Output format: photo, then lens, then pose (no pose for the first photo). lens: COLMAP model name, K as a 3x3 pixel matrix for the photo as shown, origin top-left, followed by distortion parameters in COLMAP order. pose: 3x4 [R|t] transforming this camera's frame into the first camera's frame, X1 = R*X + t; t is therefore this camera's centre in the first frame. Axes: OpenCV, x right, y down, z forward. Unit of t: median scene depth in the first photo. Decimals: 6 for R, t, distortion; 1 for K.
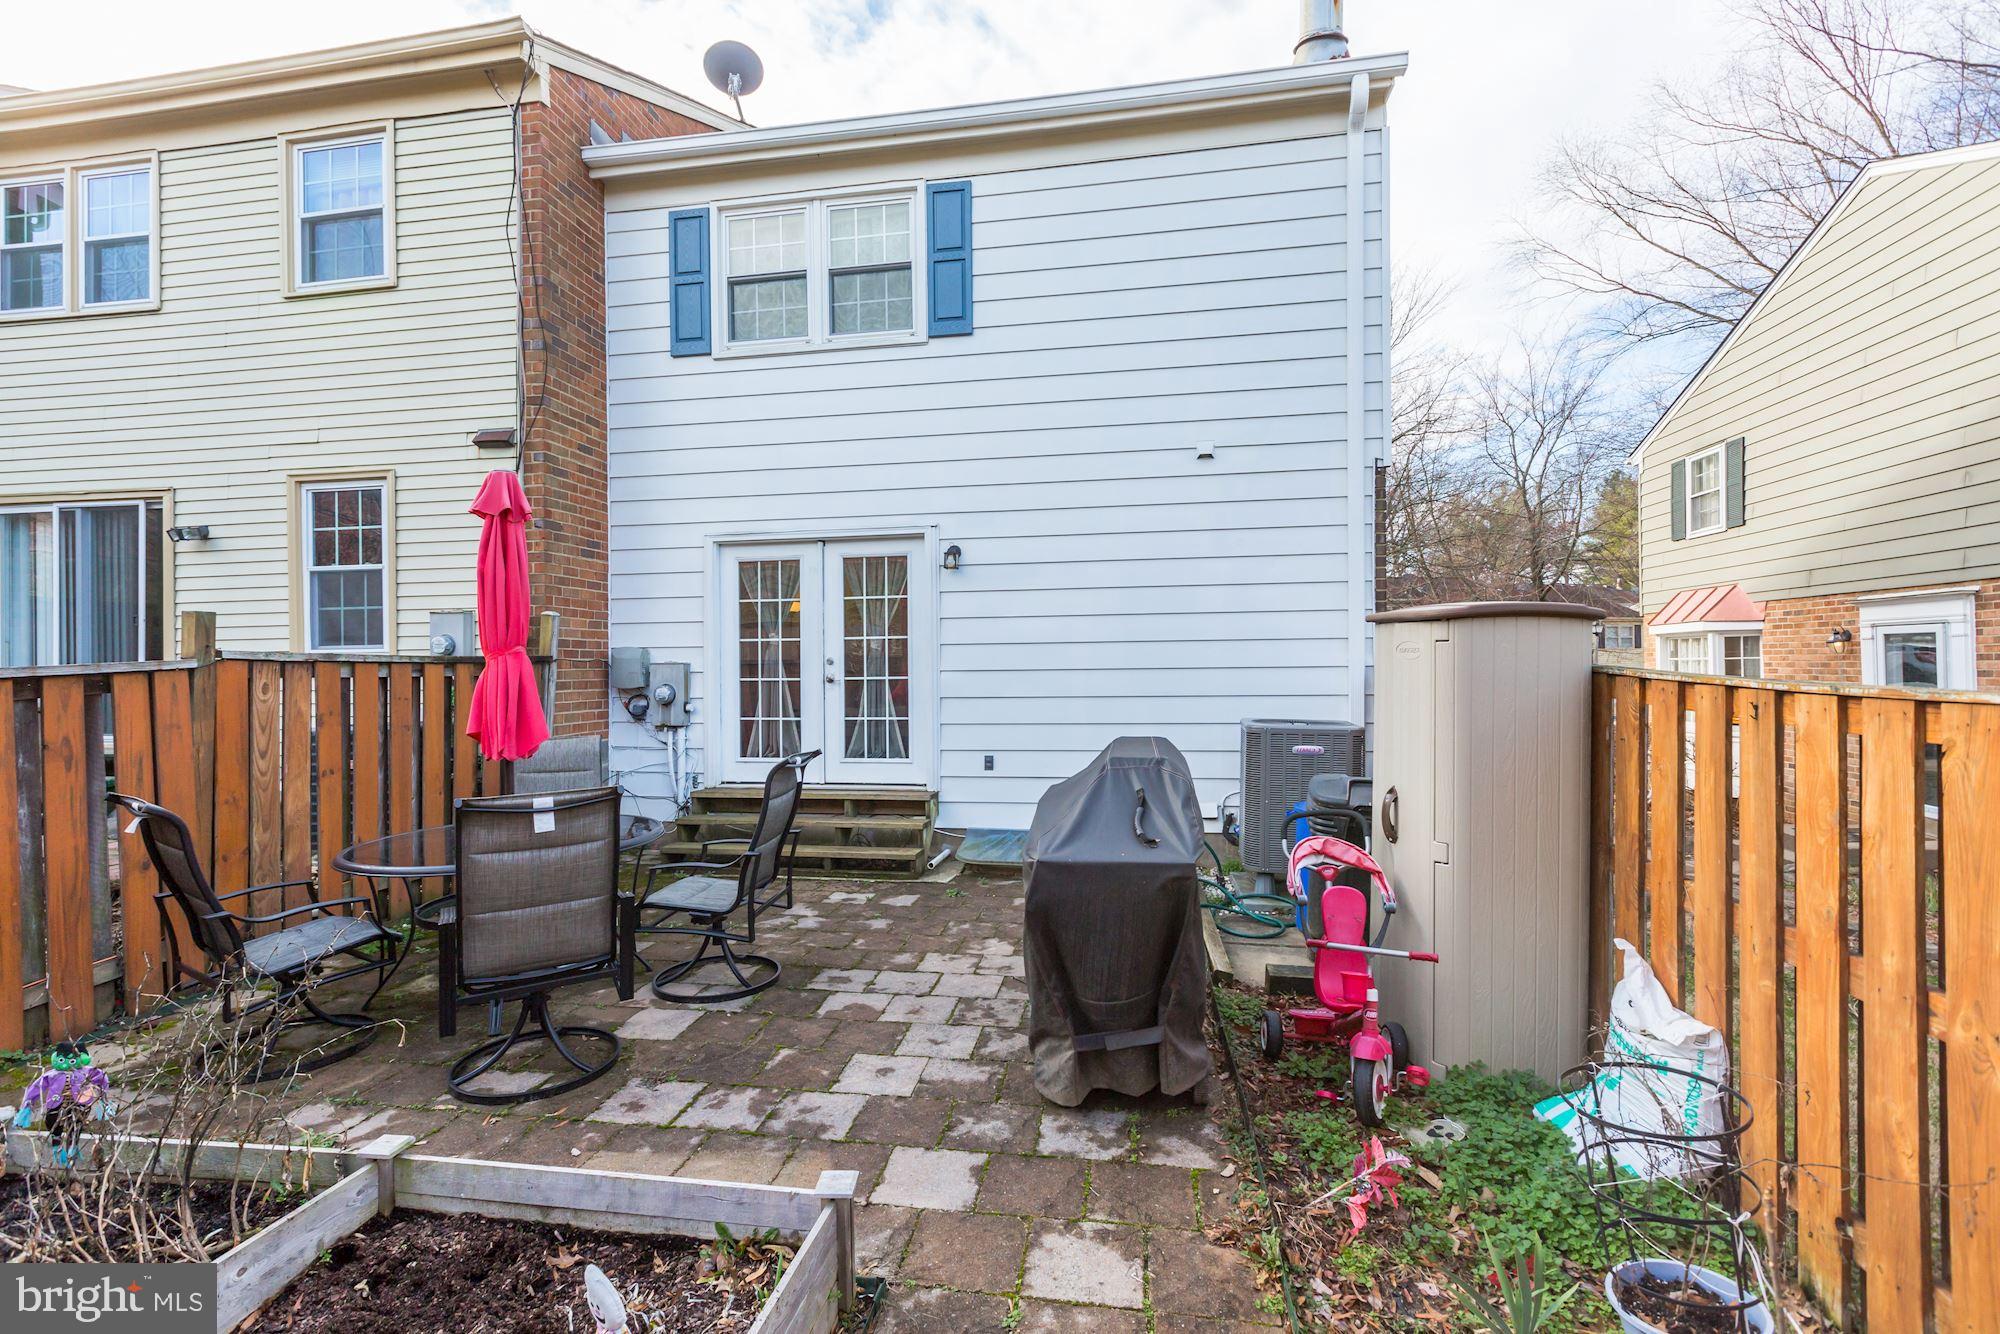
lens RADIAL K [[894.2, 0, 1000.0], [0, 894.2, 667.0], [0, 0, 1]] dist [0.001606, -0.000571]
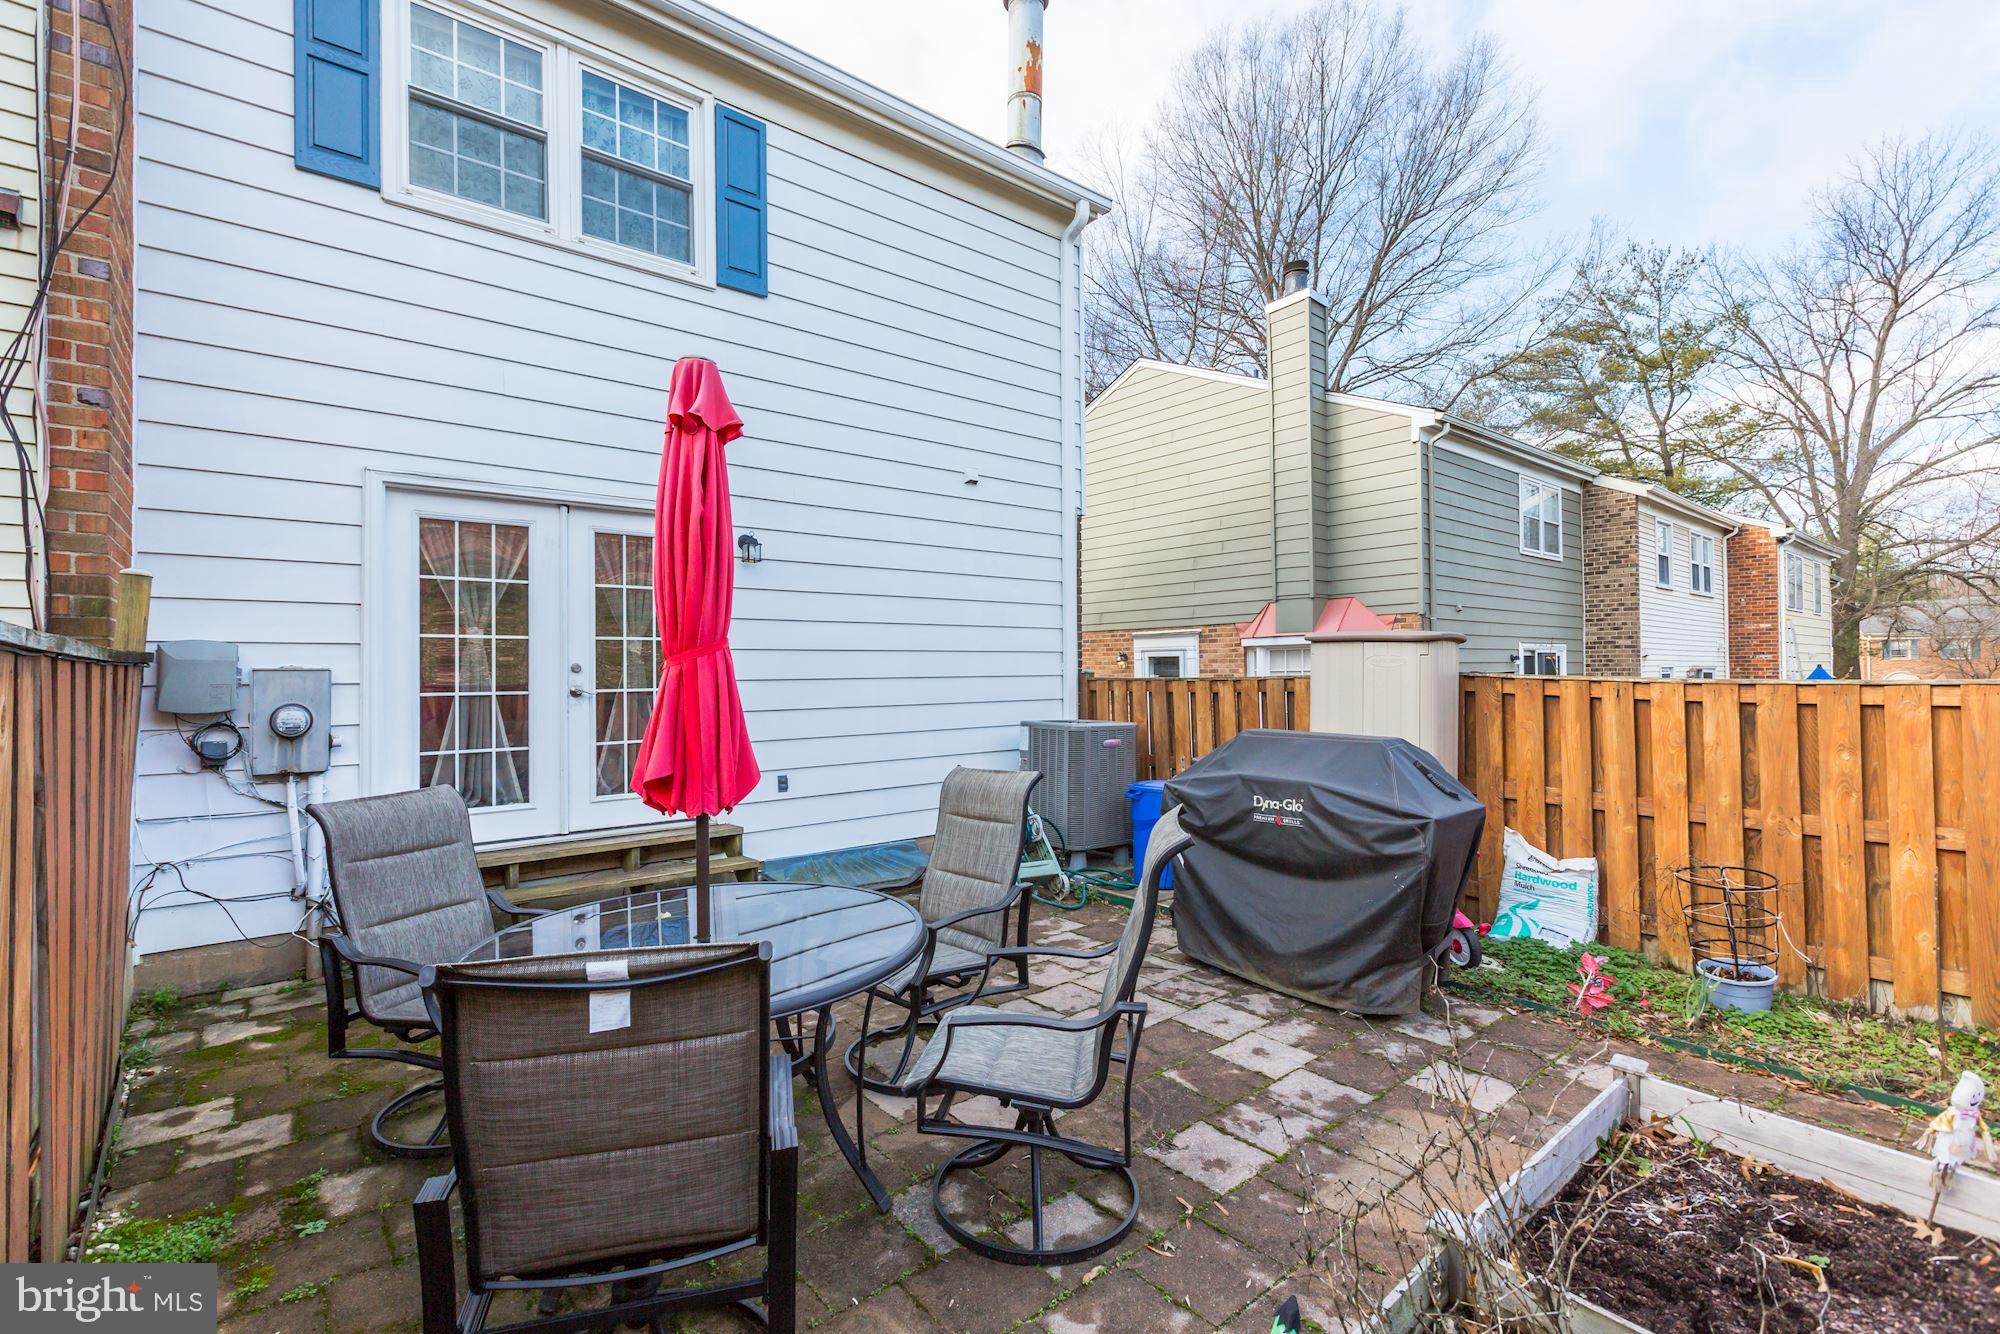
lens RADIAL K [[889.9, 0, 1000.6], [0, 889.9, 664.9], [0, 0, 1]] dist [0.003145, -0.000686]
pose [[0.652394, 0.010767, 0.757804, -0.542086], [0.003992, 0.999836, -0.017642, 0.005868], [-0.757870, 0.014534, 0.652244, 0.258451]]
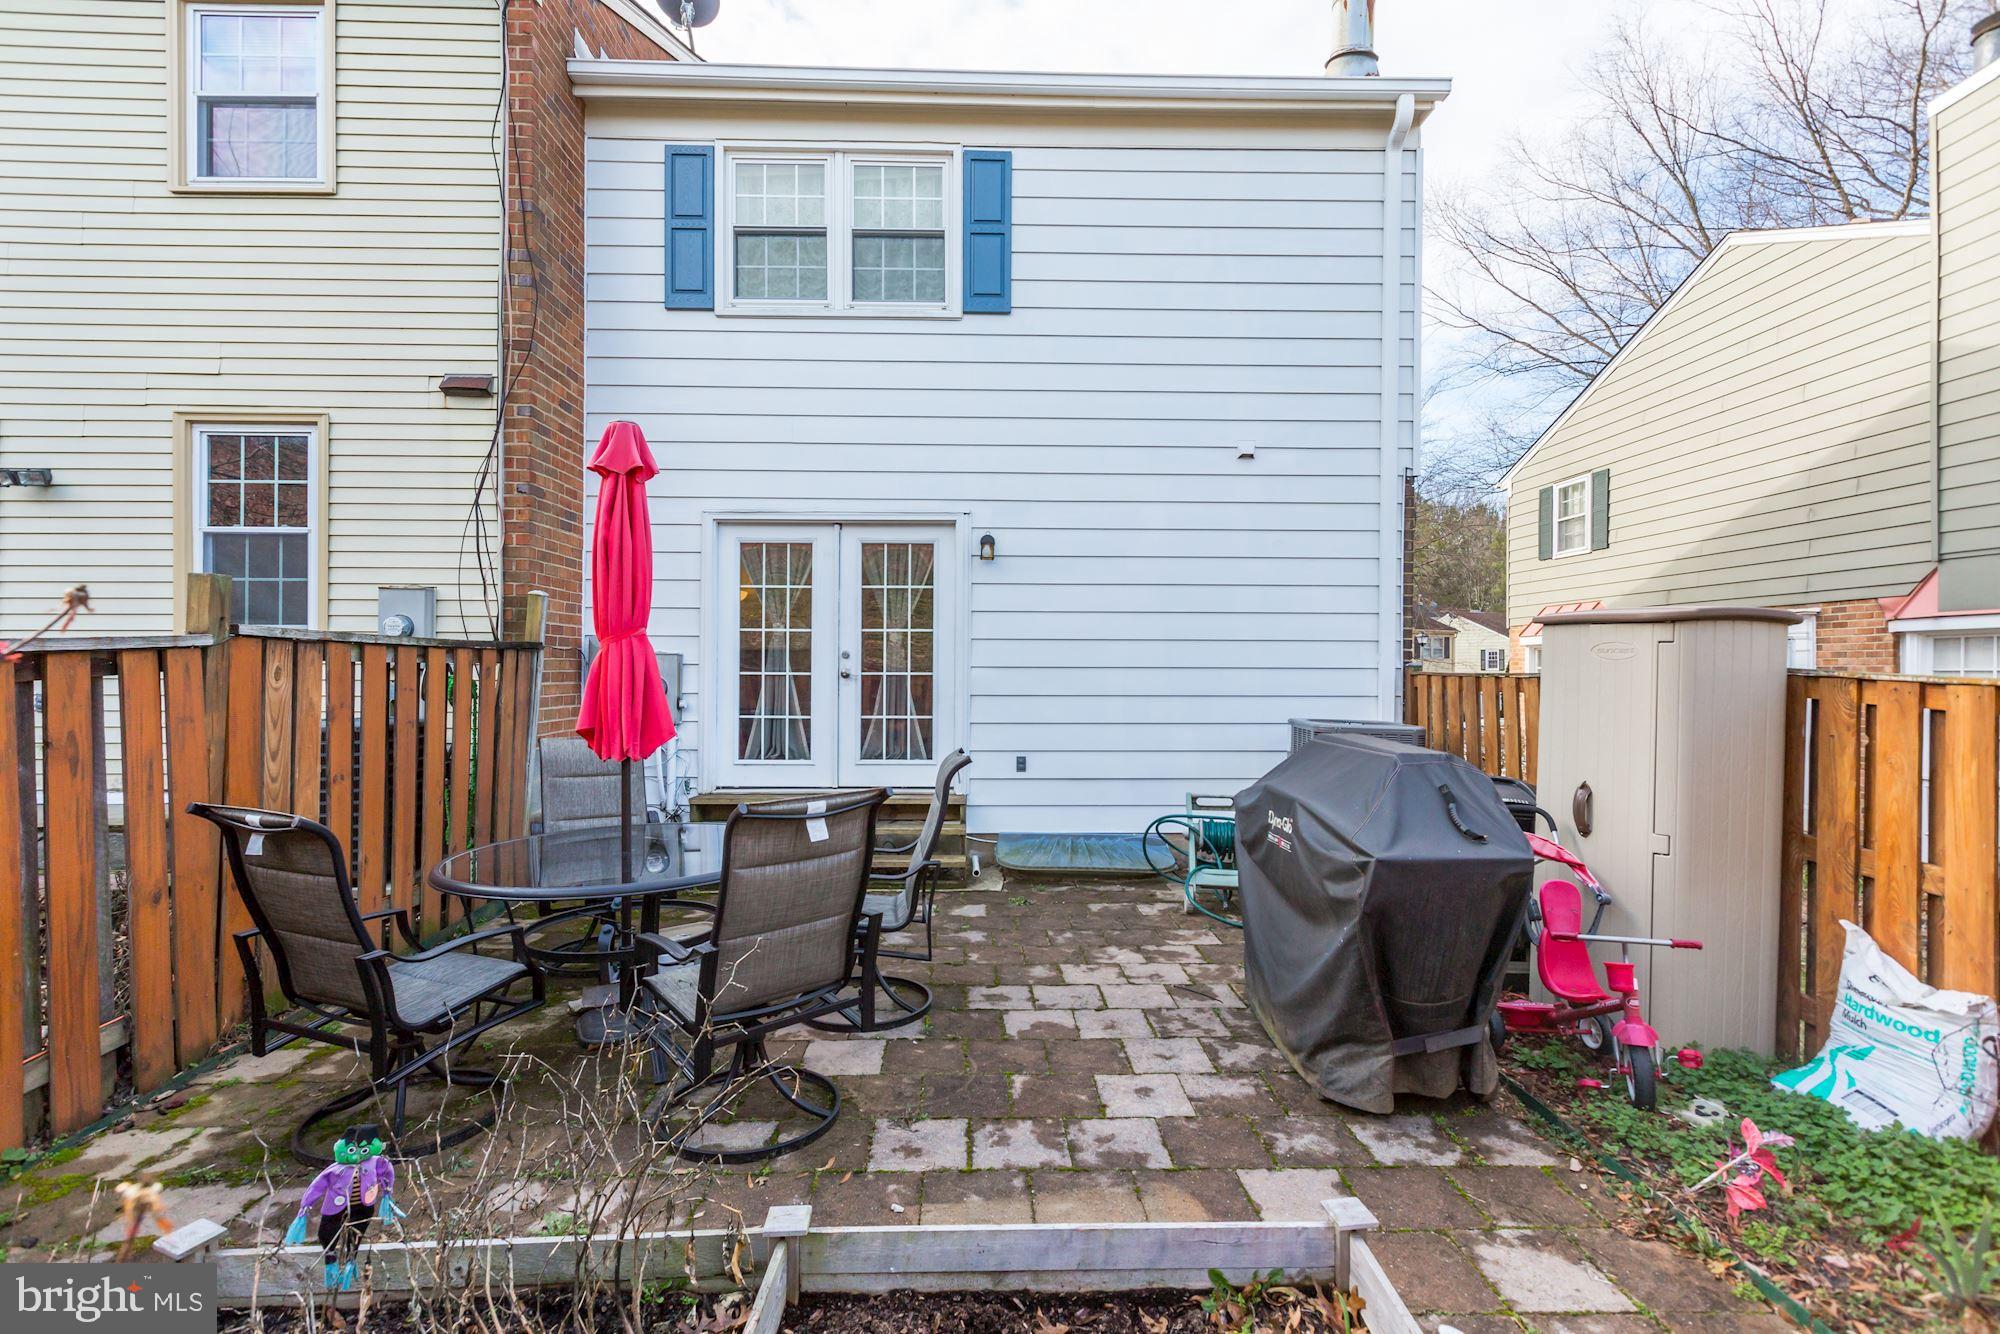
lens RADIAL K [[919.6, 0, 997.8], [0, 919.6, 667.2], [0, 0, 1]] dist [0.006650, -0.000867]
pose [[0.981769, 0.015587, 0.189440, -0.224000], [-0.015268, 0.999878, -0.003144, 0.007303], [-0.189466, 0.000194, 0.981887, 0.041388]]
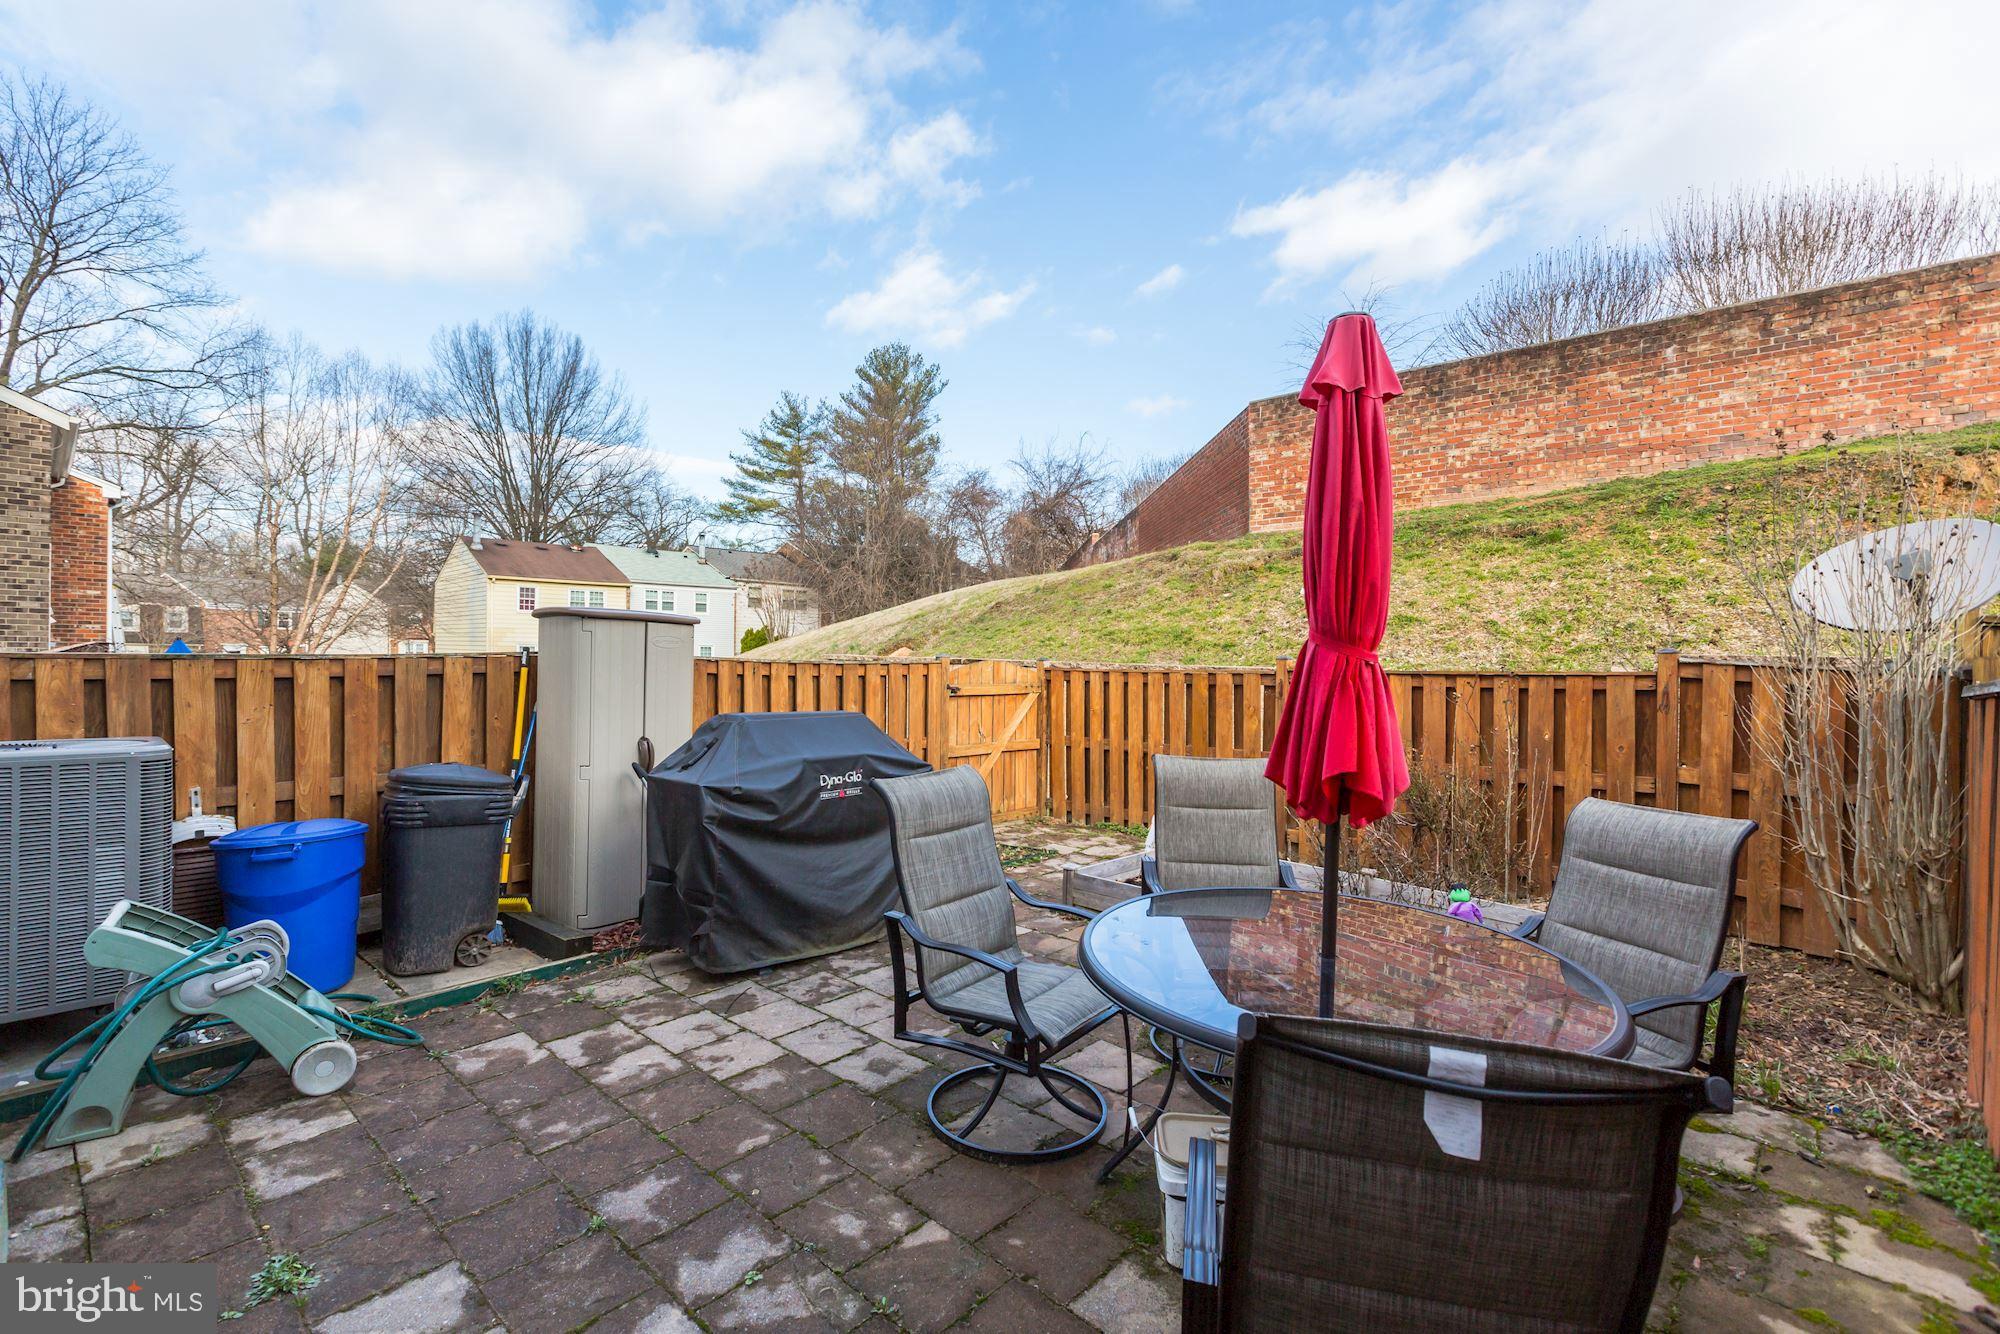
lens RADIAL K [[886.6, 0, 1000.0], [0, 886.6, 667.0], [0, 0, 1]] dist [0.002693, -0.000123]
pose [[-0.837987, -0.014312, 0.545502, -0.414125], [-0.008347, 0.999875, 0.013411, -0.000706], [-0.545626, 0.006684, -0.838002, 0.970904]]
